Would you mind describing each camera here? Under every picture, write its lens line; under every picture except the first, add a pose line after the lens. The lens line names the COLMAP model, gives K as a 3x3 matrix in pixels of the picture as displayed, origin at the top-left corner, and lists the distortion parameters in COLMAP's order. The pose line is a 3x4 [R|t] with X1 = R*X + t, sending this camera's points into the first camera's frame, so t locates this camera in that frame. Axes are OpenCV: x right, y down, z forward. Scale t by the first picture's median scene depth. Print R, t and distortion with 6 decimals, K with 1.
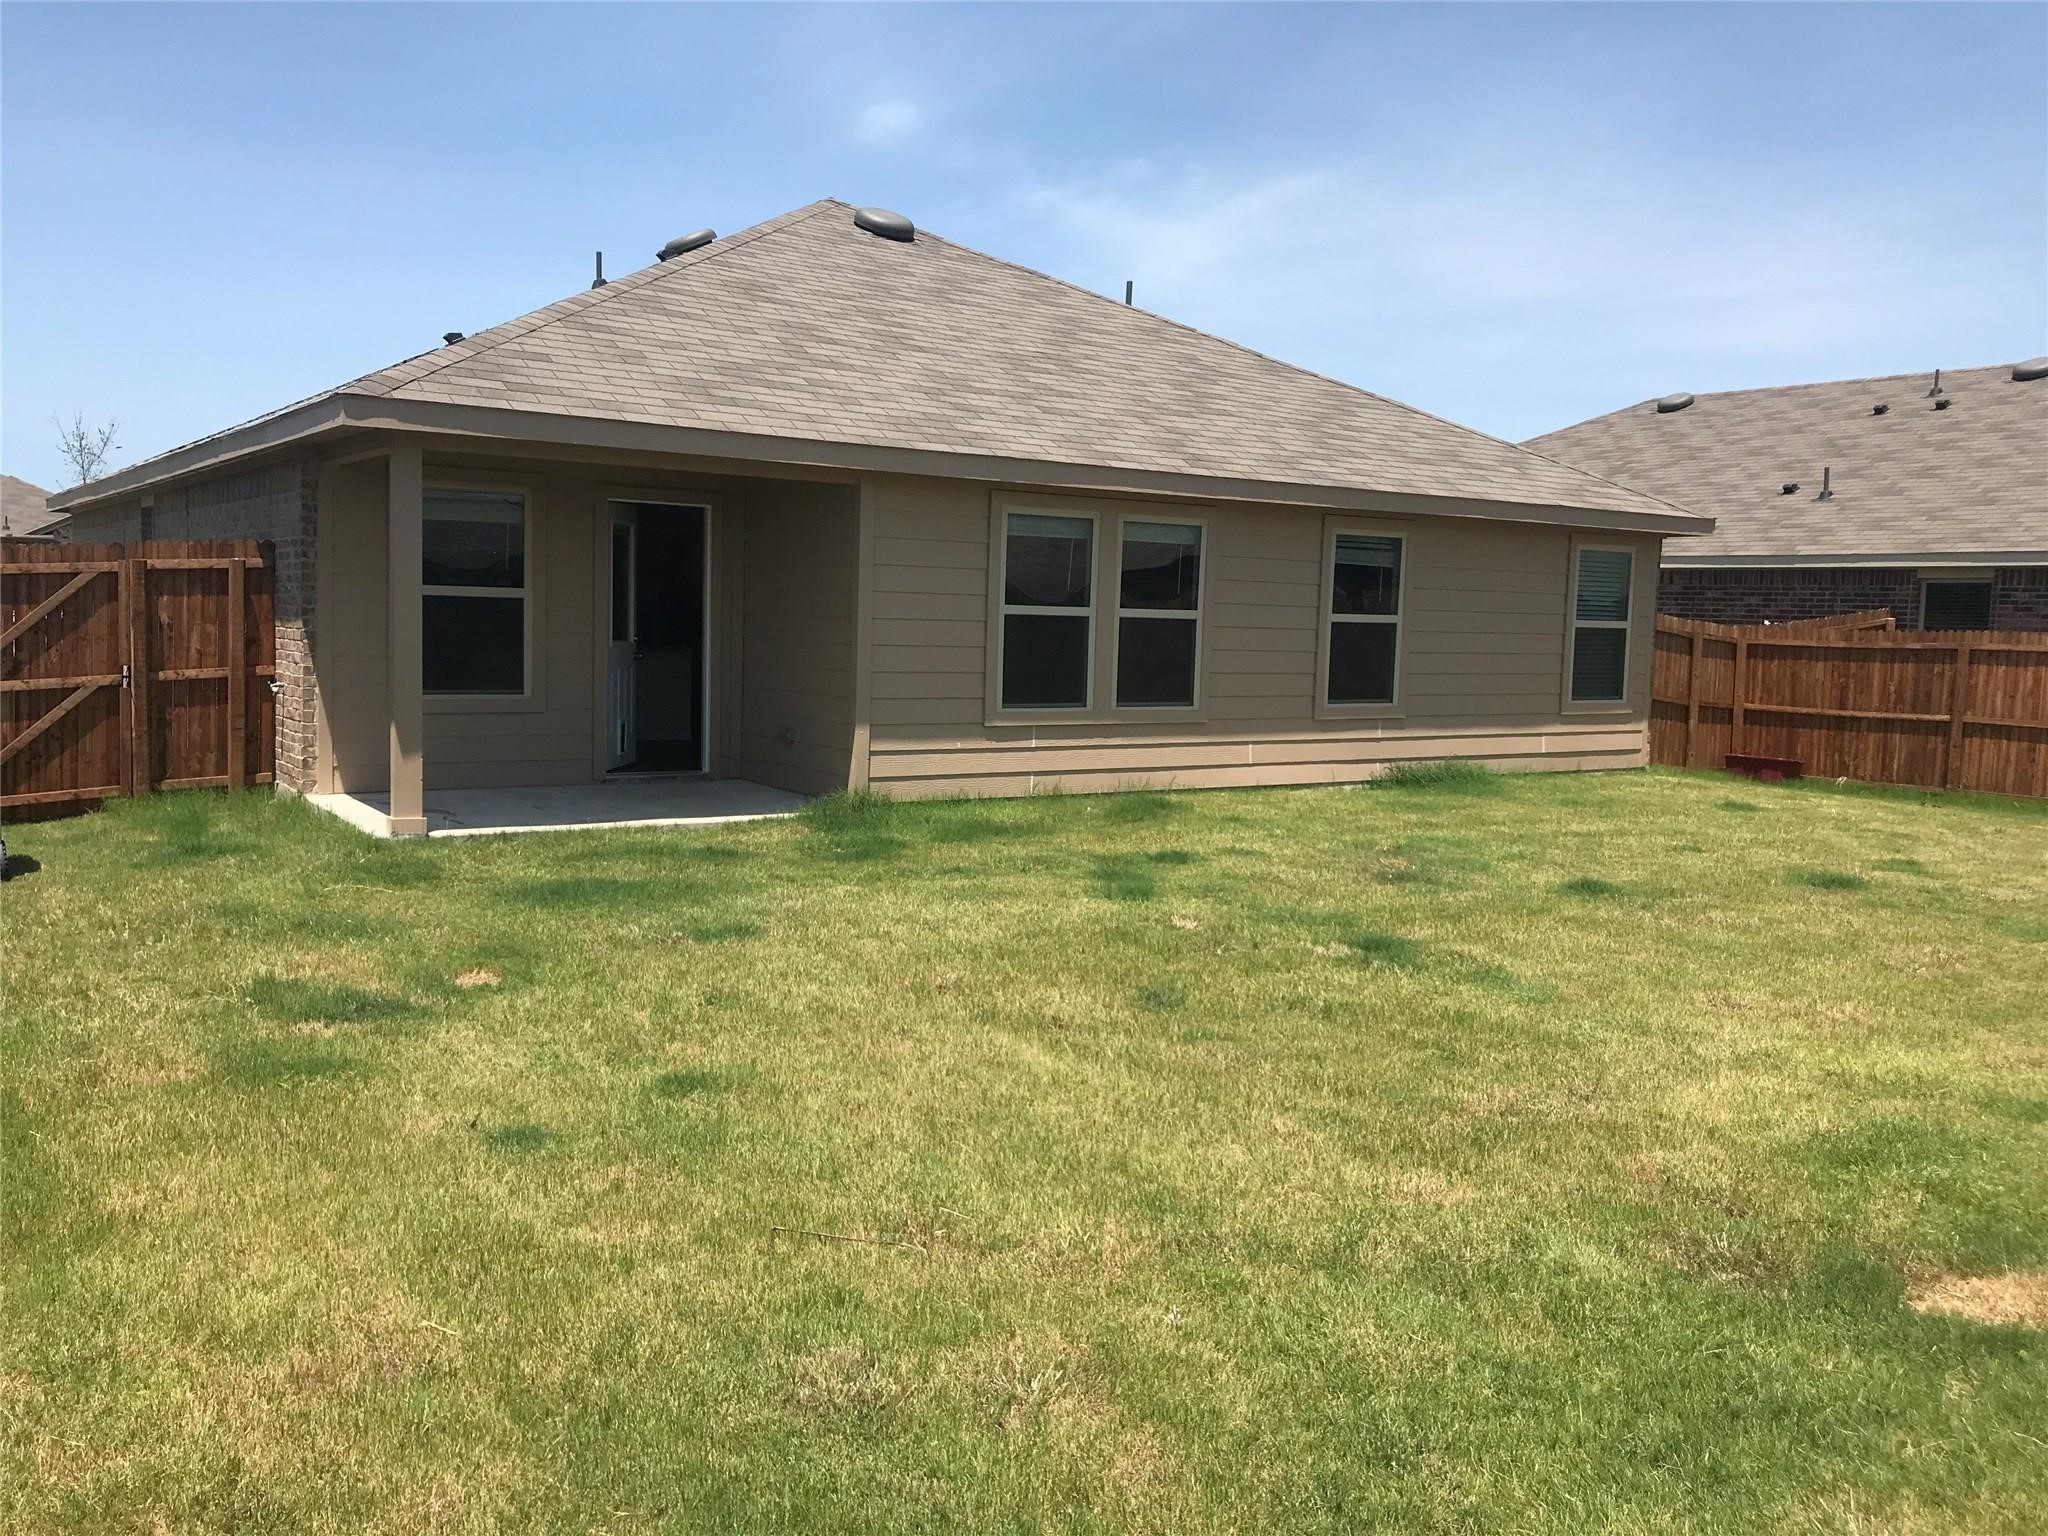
lens RADIAL K [[1676.9, 0, 1024.0], [0, 1676.9, 768.0], [0, 0, 1]] dist [0.020995, -0.005784]
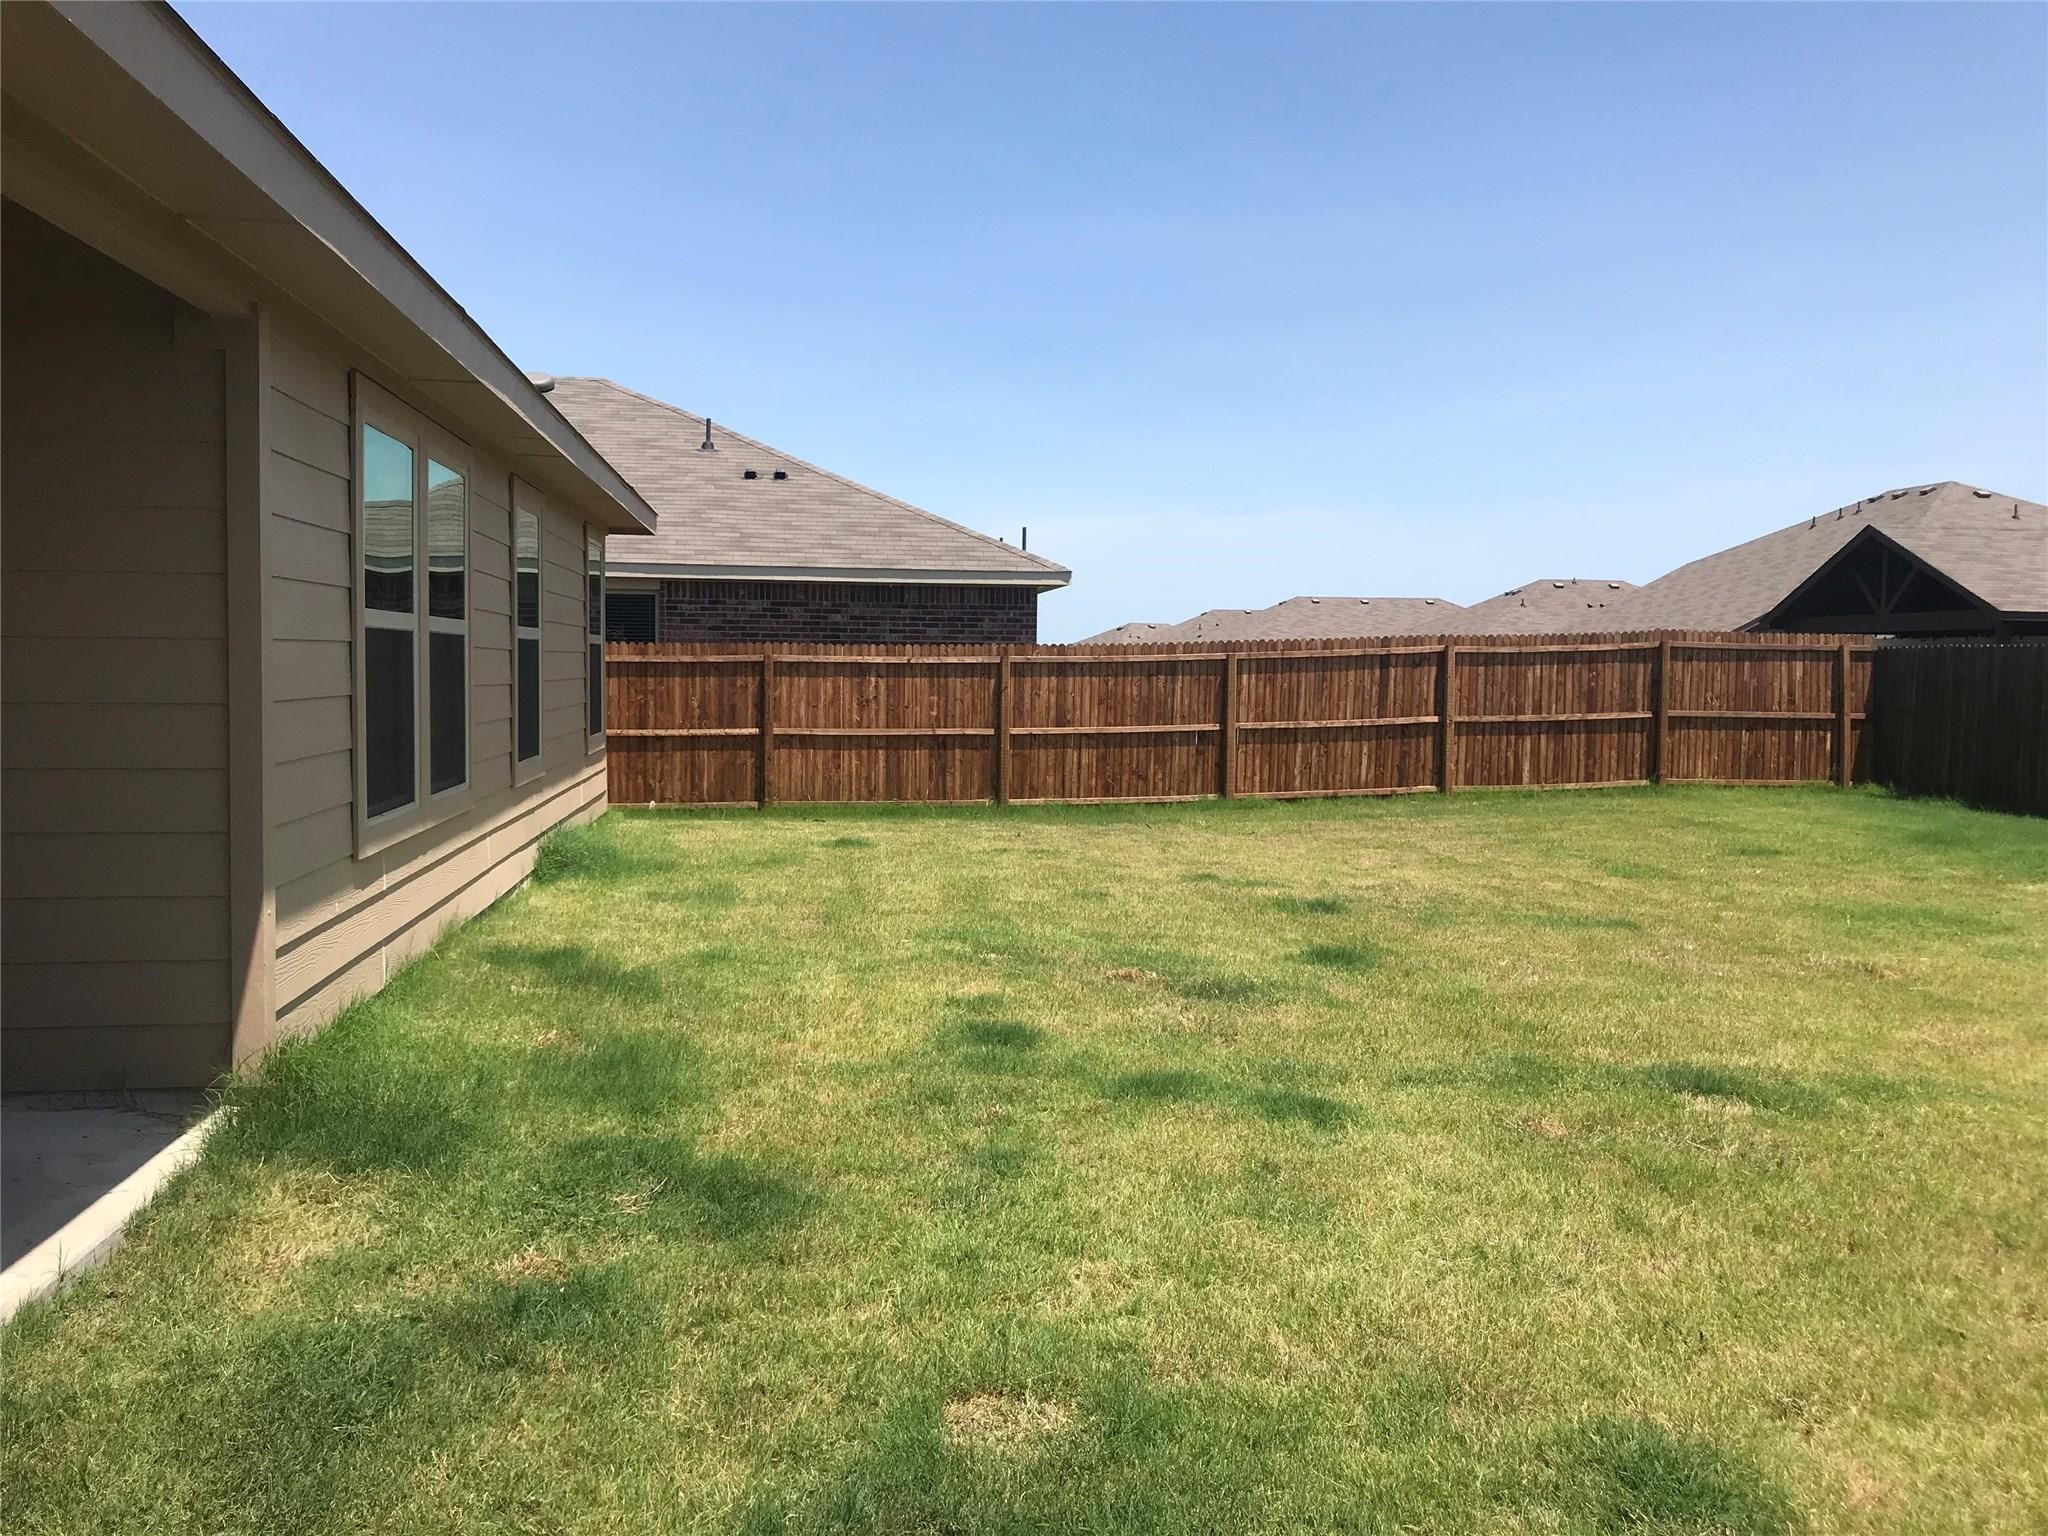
lens RADIAL K [[1676.9, 0, 1024.0], [0, 1676.9, 768.0], [0, 0, 1]] dist [0.020995, -0.005784]
pose [[0.393800, -0.079517, 0.915751, -0.294162], [0.082293, 0.995301, 0.051036, -0.045160], [-0.915505, 0.055262, 0.398493, 0.460053]]
